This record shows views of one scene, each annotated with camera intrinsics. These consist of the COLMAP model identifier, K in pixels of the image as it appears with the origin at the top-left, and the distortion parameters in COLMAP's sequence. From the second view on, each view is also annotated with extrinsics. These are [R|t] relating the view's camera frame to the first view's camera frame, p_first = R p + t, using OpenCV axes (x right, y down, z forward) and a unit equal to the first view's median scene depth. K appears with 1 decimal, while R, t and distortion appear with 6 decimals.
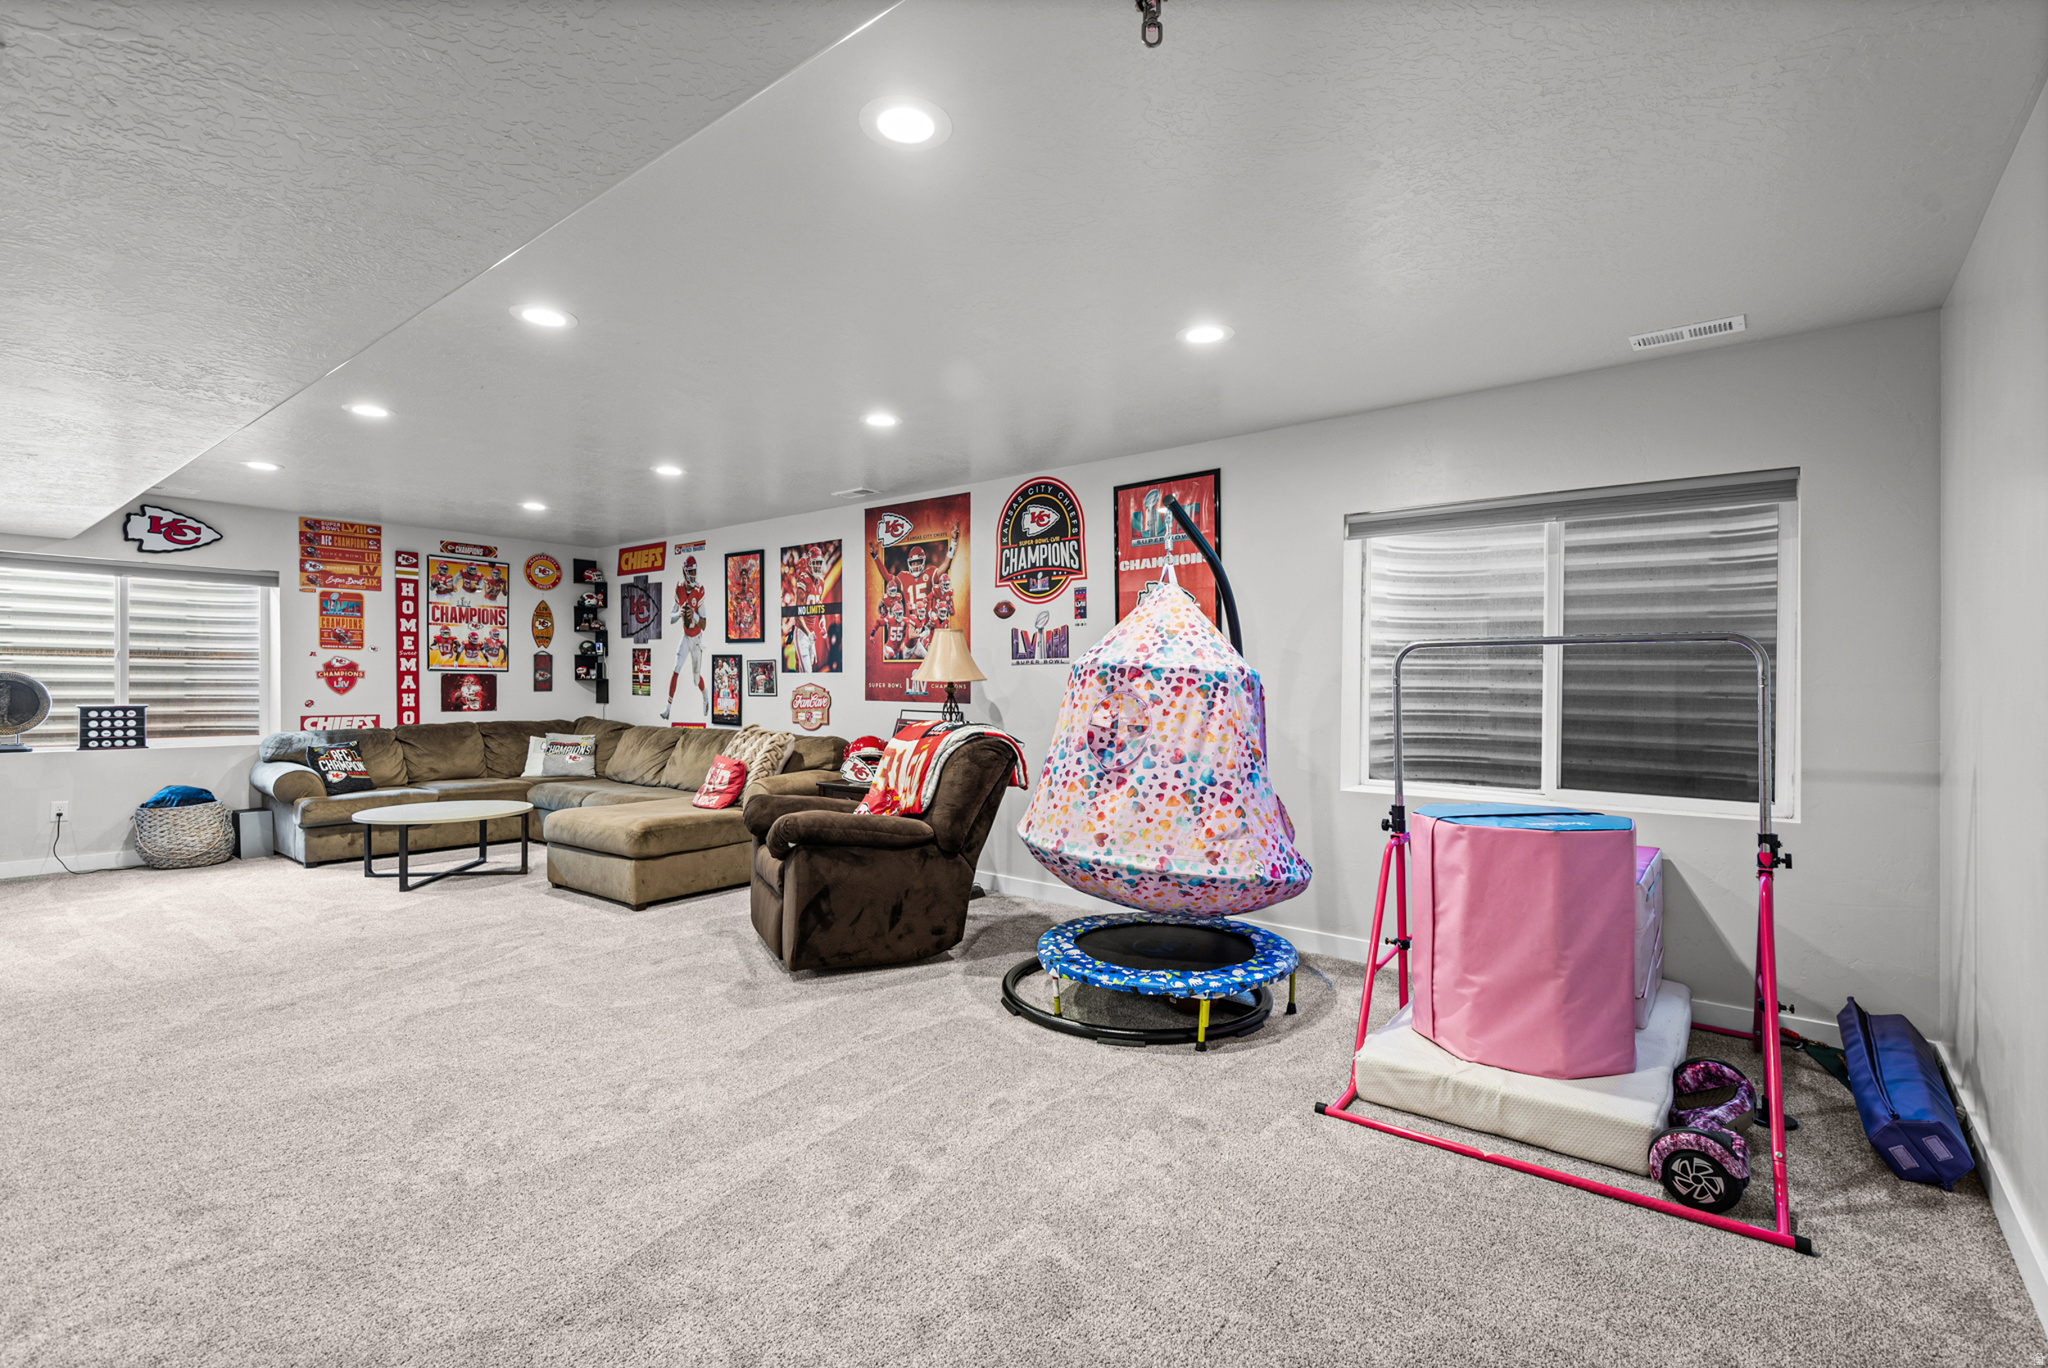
lens RADIAL K [[936.8, 0, 1032.0], [0, 936.8, 692.9], [0, 0, 1]] dist [0.001262, -0.000448]
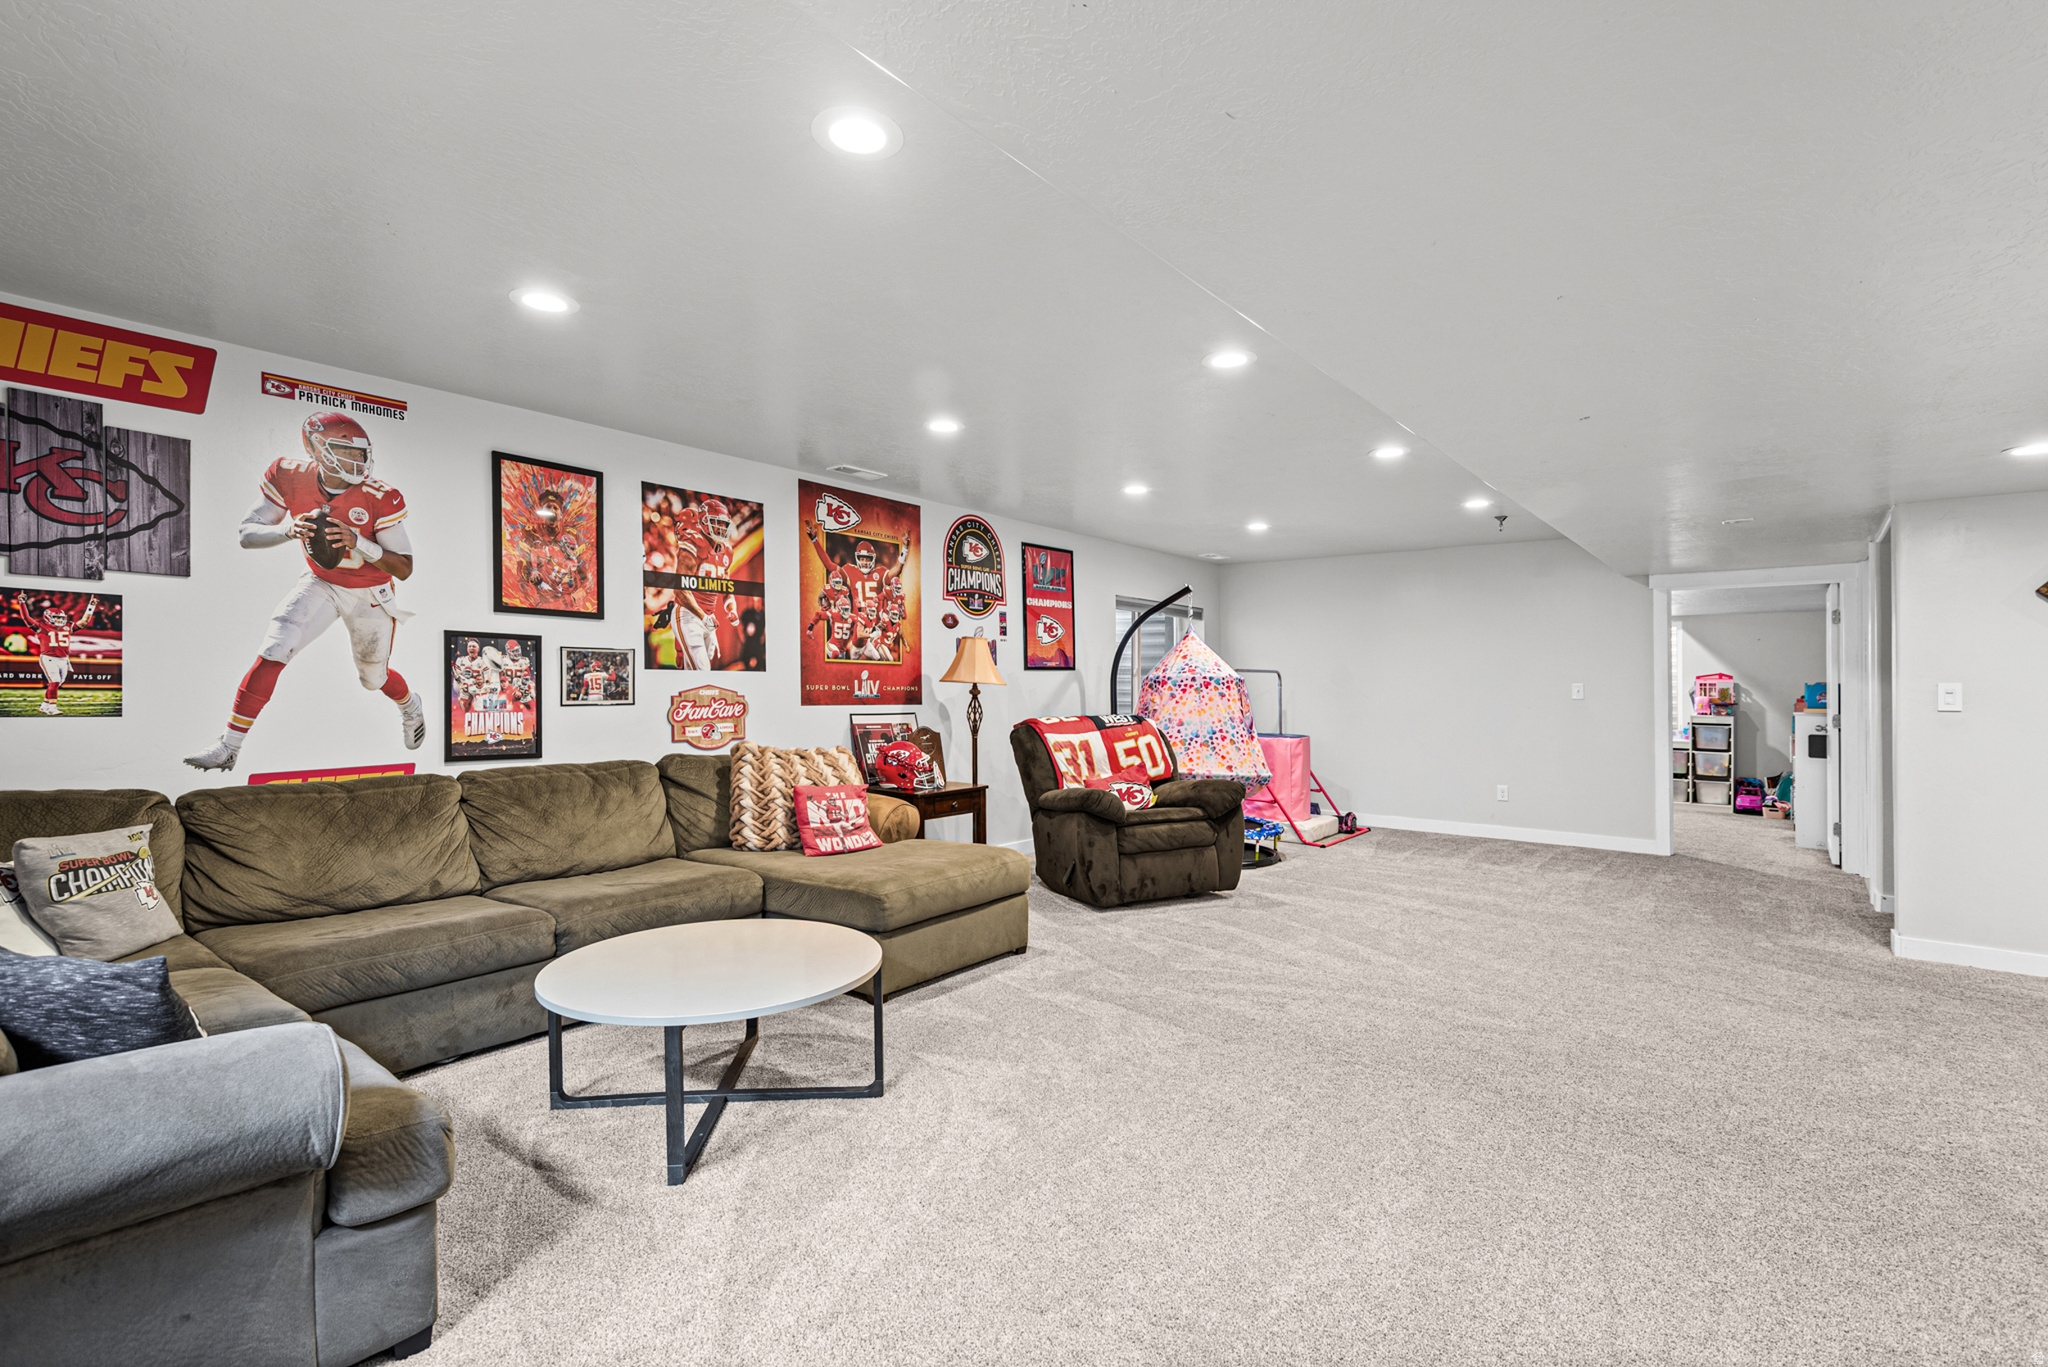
lens RADIAL K [[936.8, 0, 1034.9], [0, 936.8, 675.4], [0, 0, 1]] dist [0.001262, -0.000448]
pose [[-0.010660, 0.005829, 0.999926, -0.996093], [0.003038, 0.999979, -0.005796, -0.013065], [-0.999939, 0.002976, -0.010677, 0.774730]]
